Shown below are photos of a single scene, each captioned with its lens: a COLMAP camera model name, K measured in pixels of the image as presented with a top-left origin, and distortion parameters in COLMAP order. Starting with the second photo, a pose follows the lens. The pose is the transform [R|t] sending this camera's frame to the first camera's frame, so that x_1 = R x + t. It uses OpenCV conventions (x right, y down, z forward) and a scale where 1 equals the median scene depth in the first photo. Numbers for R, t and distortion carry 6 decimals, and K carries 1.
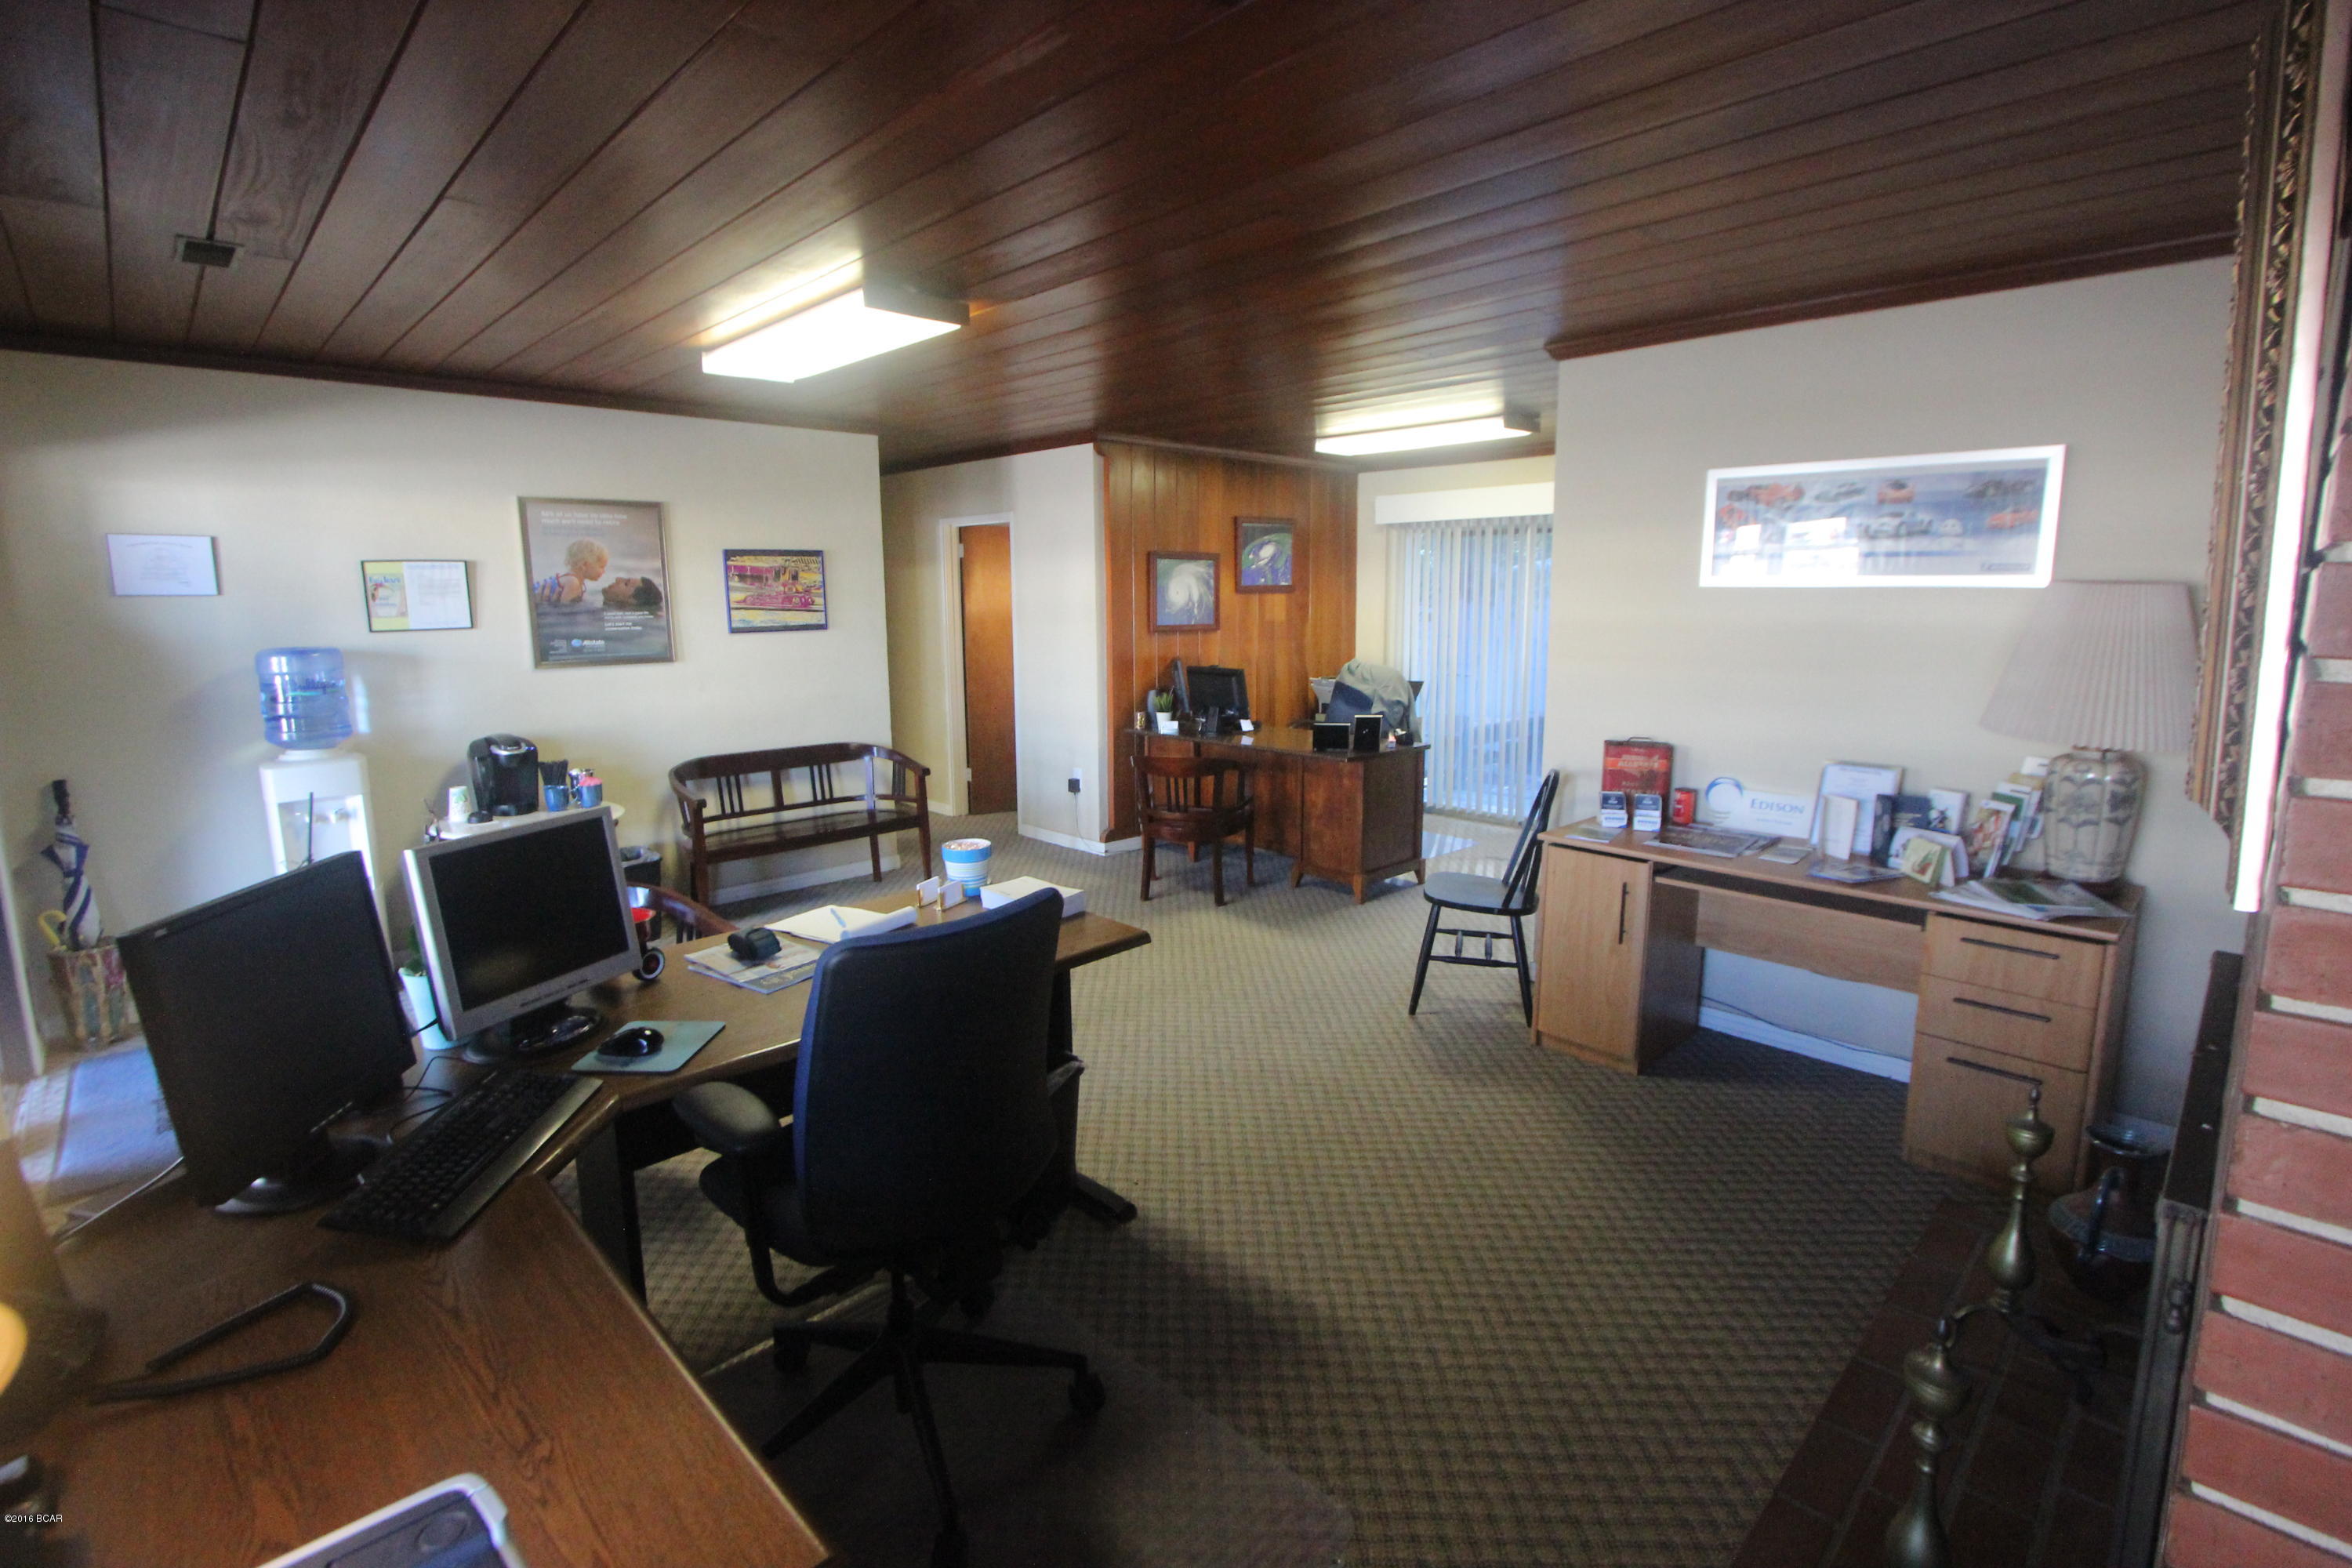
lens RADIAL K [[1084.9, 0, 1194.2], [0, 1084.9, 755.1], [0, 0, 1]] dist [-0.022040, 0.000626]
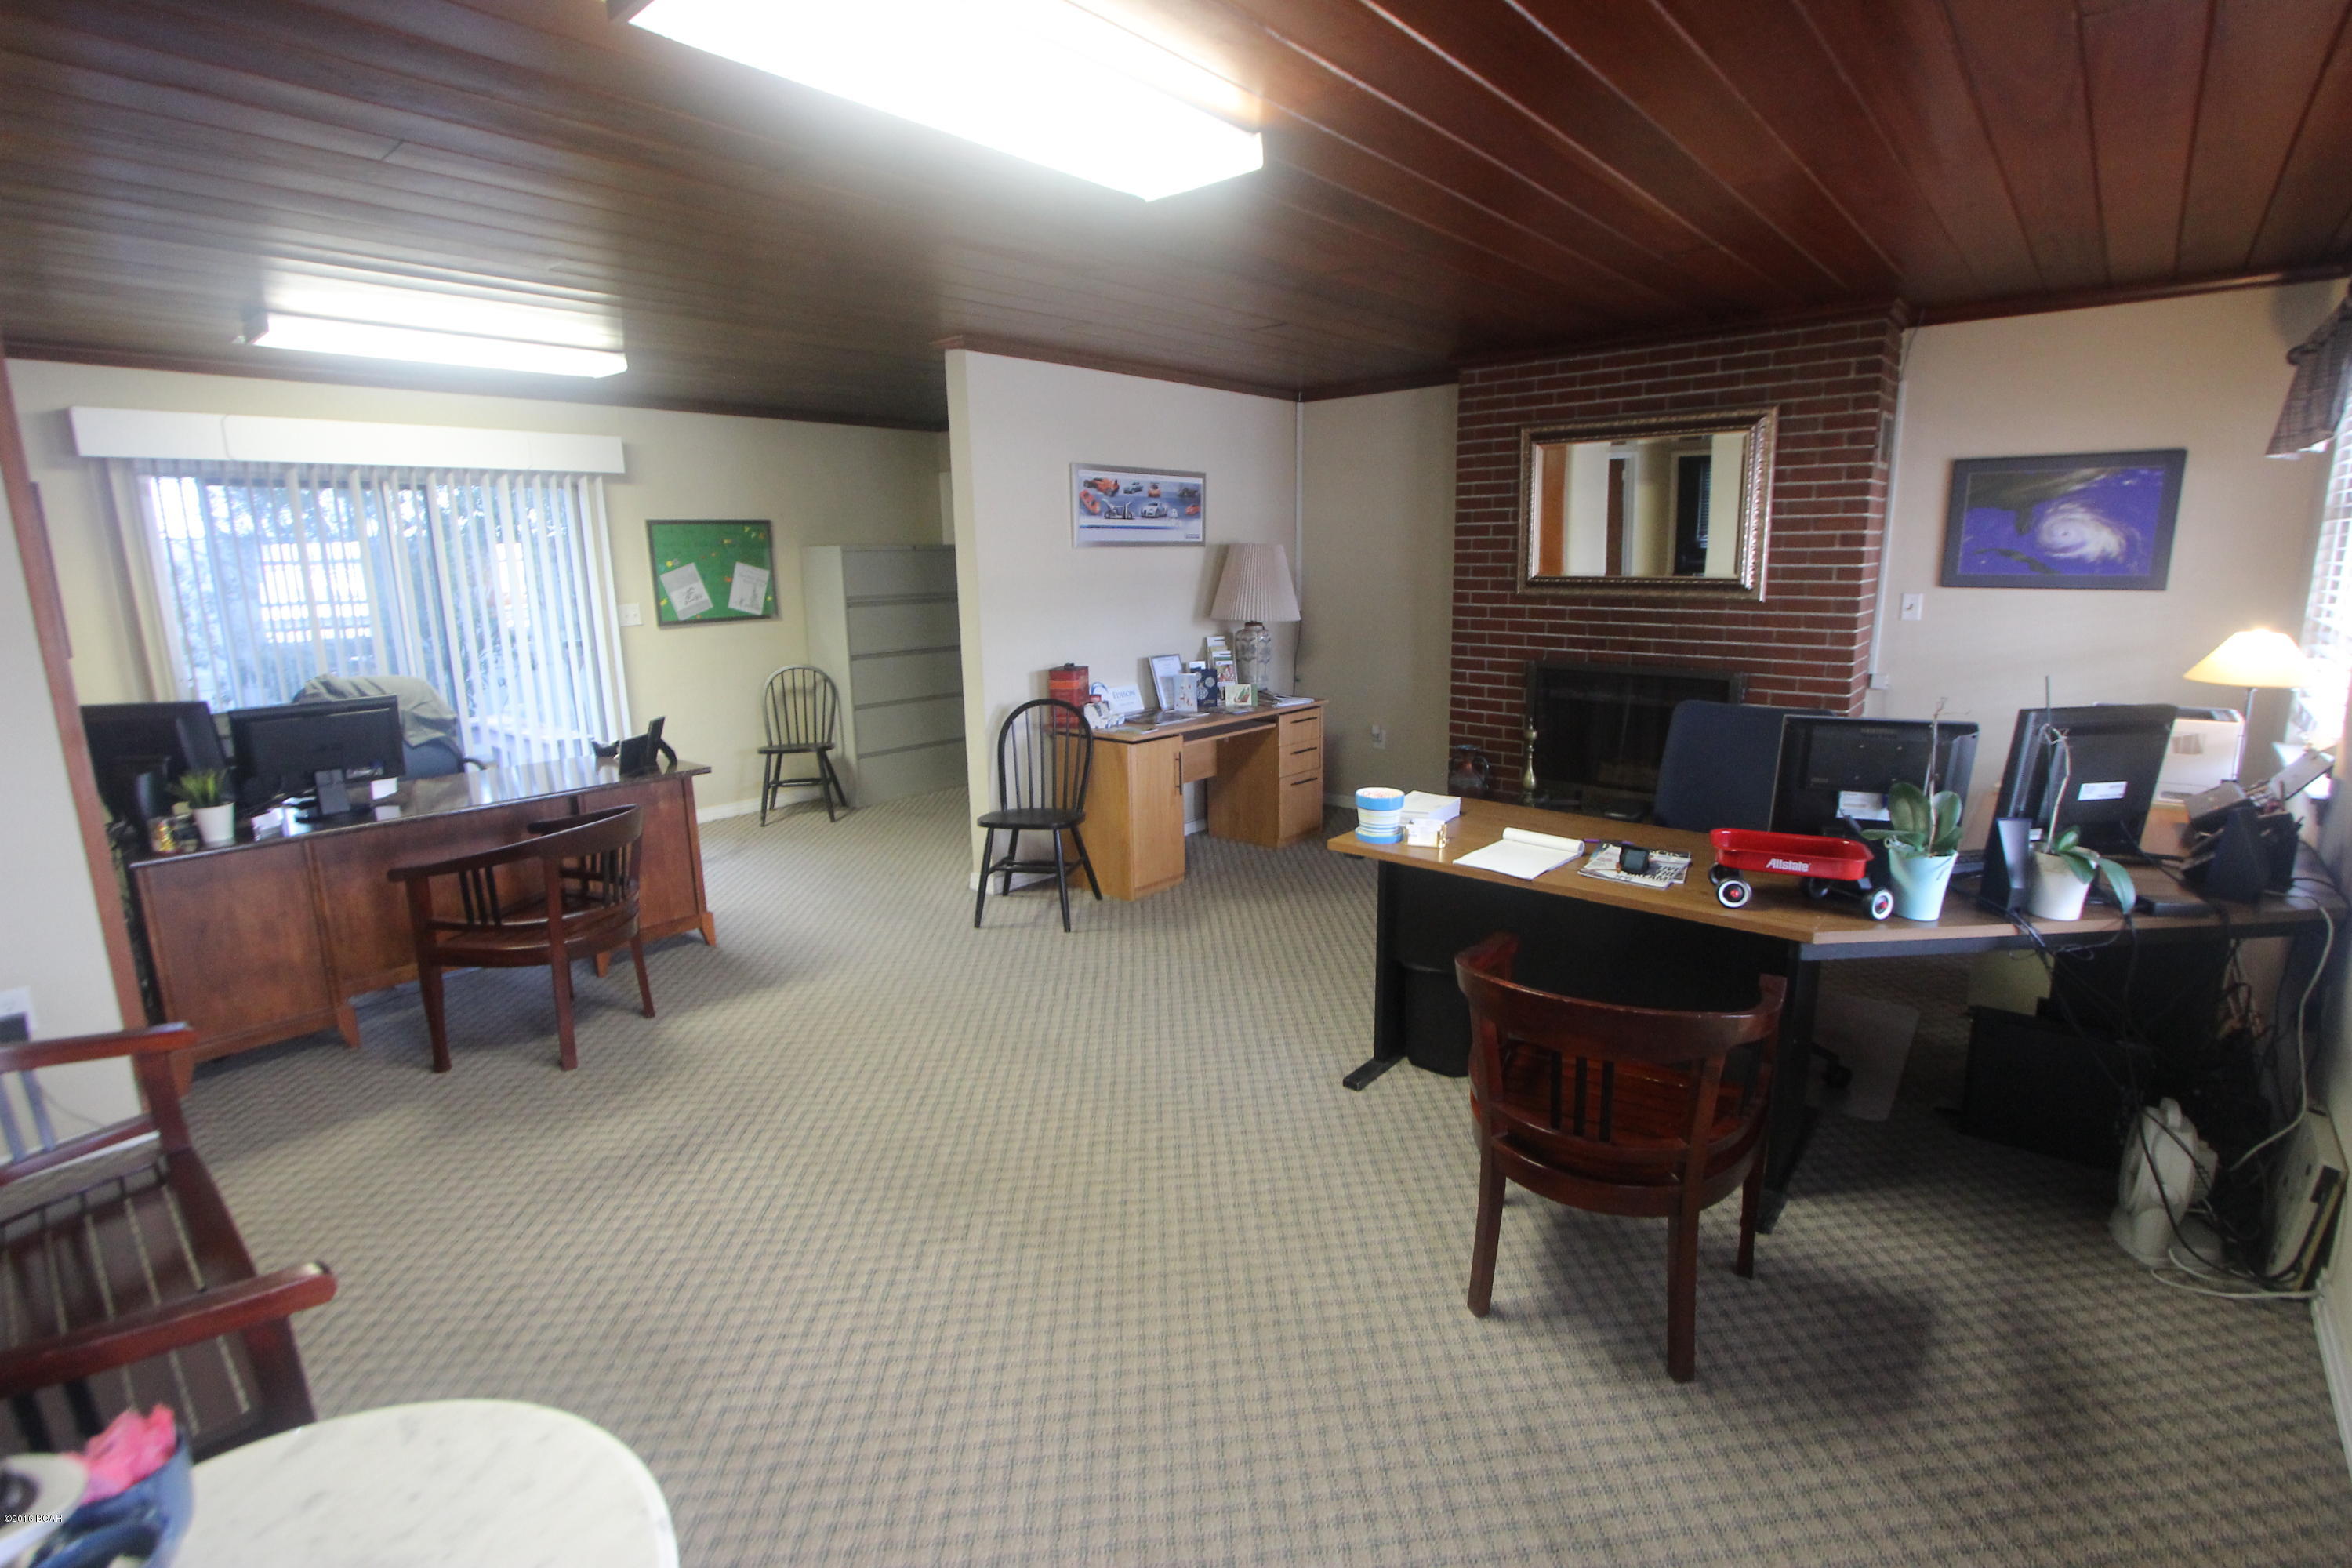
lens RADIAL K [[1085.3, 0, 1178.9], [0, 1085.3, 776.7], [0, 0, 1]] dist [-0.015909, 0.002320]
pose [[-0.081708, -0.196511, 0.977091, -0.706125], [0.167407, 0.963734, 0.207824, -0.103398], [-0.982496, 0.180553, -0.045848, 0.724231]]
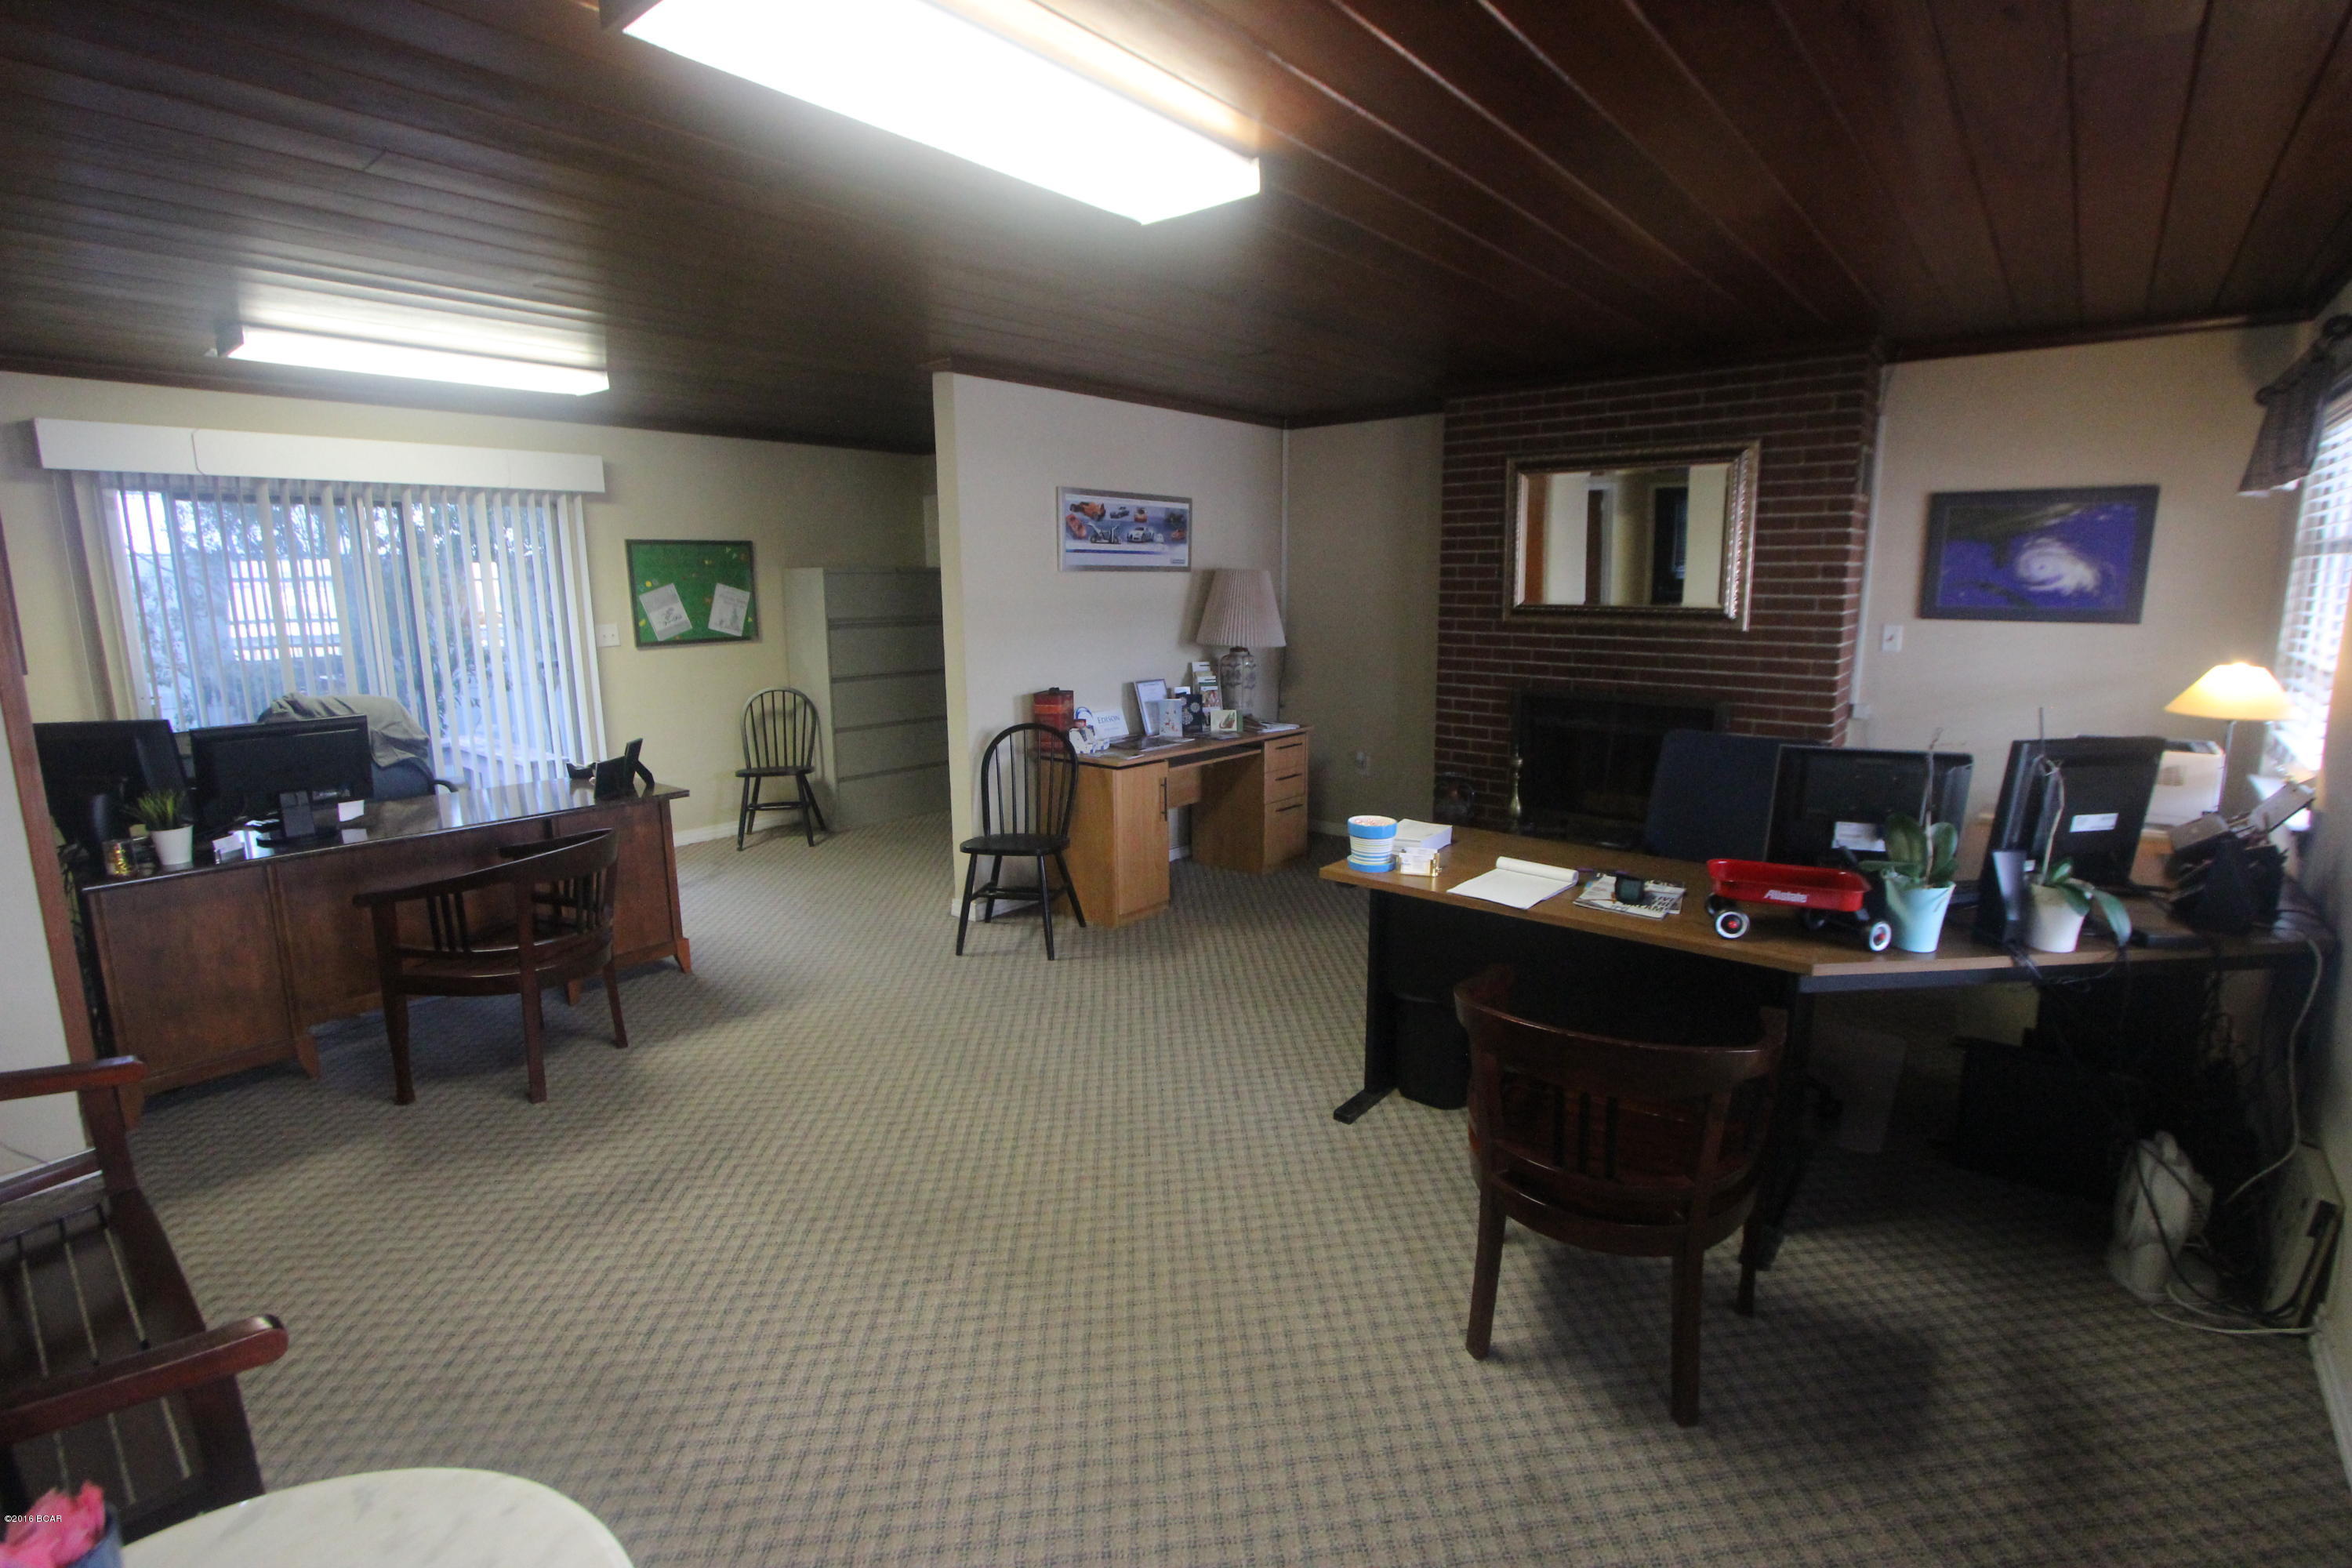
lens RADIAL K [[1085.3, 0, 1181.5], [0, 1085.3, 776.1], [0, 0, 1]] dist [-0.015909, 0.002320]
pose [[-0.101578, -0.173973, 0.979498, -0.698377], [0.157876, 0.969294, 0.188533, -0.103584], [-0.982220, 0.173790, -0.070993, 0.729121]]
